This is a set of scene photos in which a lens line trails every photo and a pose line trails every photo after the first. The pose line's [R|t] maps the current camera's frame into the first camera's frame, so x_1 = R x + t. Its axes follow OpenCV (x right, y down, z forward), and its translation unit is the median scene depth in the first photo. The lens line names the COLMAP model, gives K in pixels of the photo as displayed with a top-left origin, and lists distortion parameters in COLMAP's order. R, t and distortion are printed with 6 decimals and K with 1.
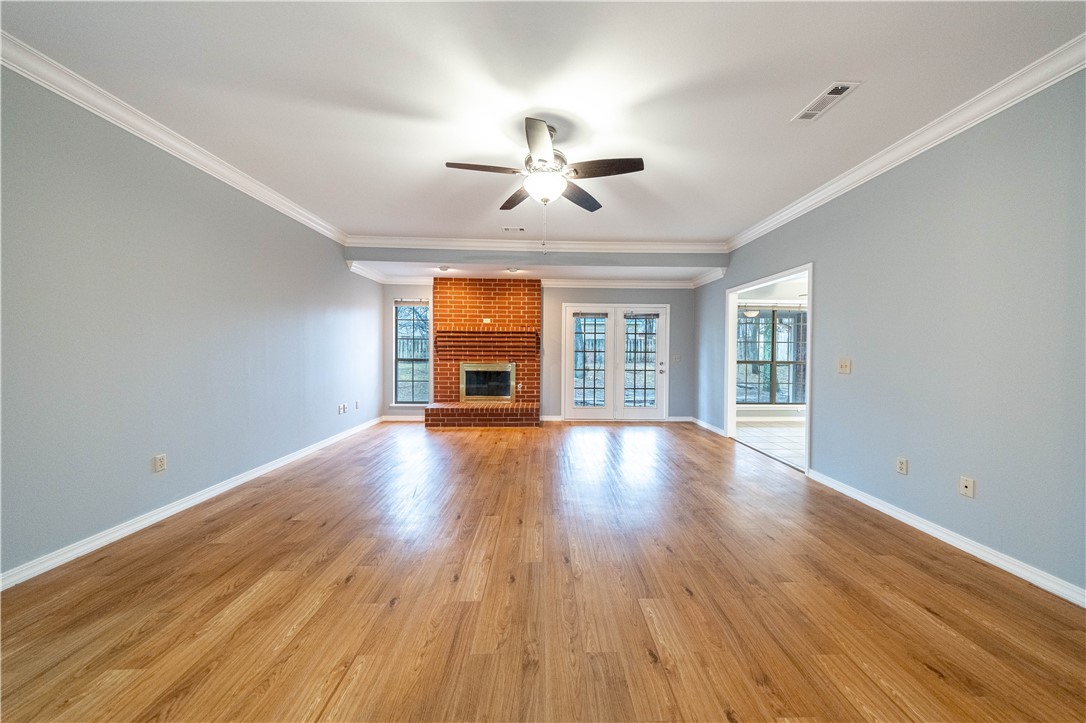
lens RADIAL K [[366.3, 0, 553.7], [0, 366.3, 358.7], [0, 0, 1]] dist [0.013076, -0.000678]
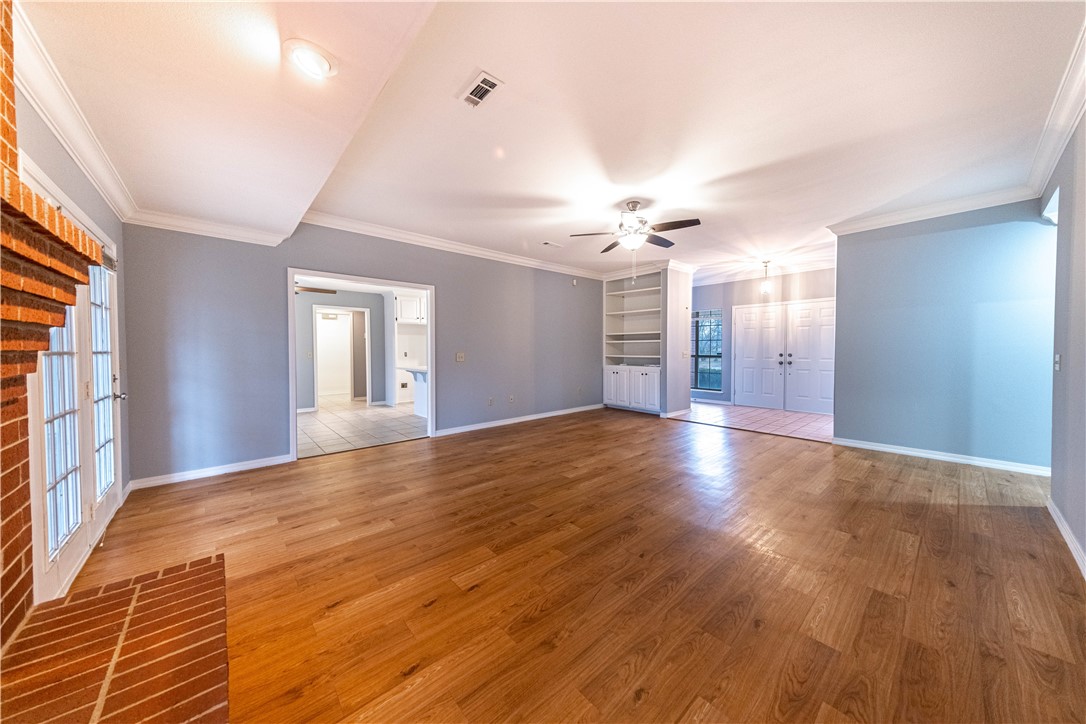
lens RADIAL K [[366.3, 0, 552.4], [0, 366.3, 357.0], [0, 0, 1]] dist [0.013076, -0.000678]
pose [[-0.648145, -0.022927, 0.761172, -0.400264], [0.016147, 0.998908, 0.043836, -0.023915], [-0.761346, 0.040703, -0.647067, 0.930273]]
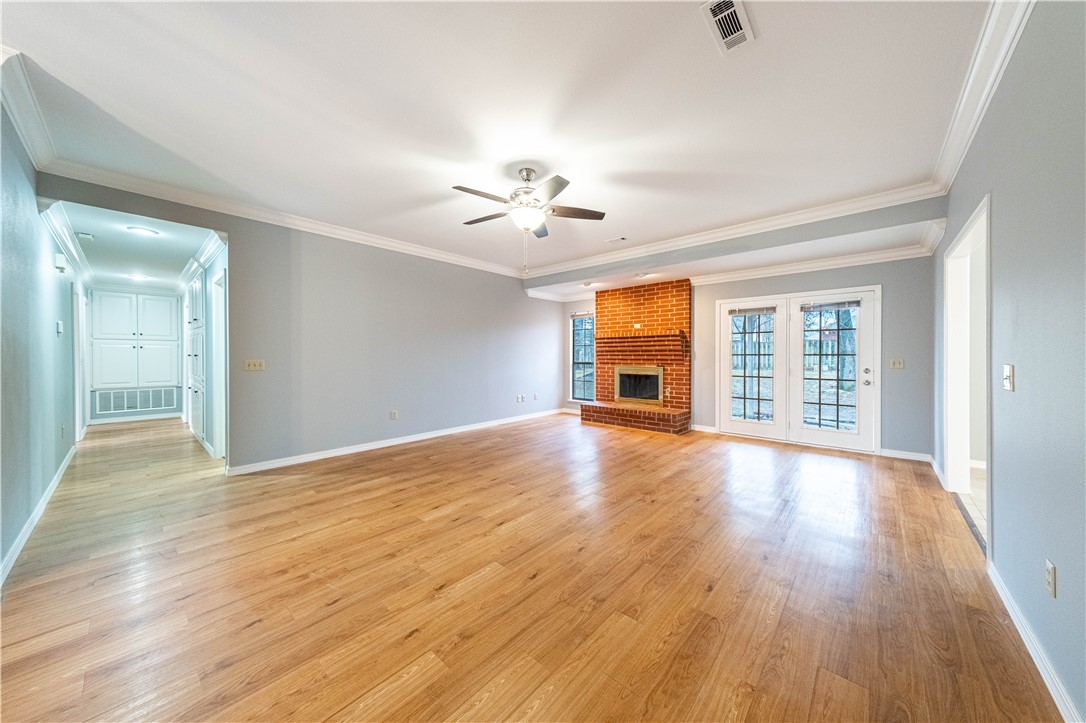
lens RADIAL K [[366.3, 0, 552.6], [0, 366.3, 358.1], [0, 0, 1]] dist [0.013076, -0.000678]
pose [[0.728362, -0.003106, -0.685186, 0.357094], [-0.008200, 0.999879, -0.013249, 0.003476], [0.685144, 0.015269, 0.728248, 0.077558]]
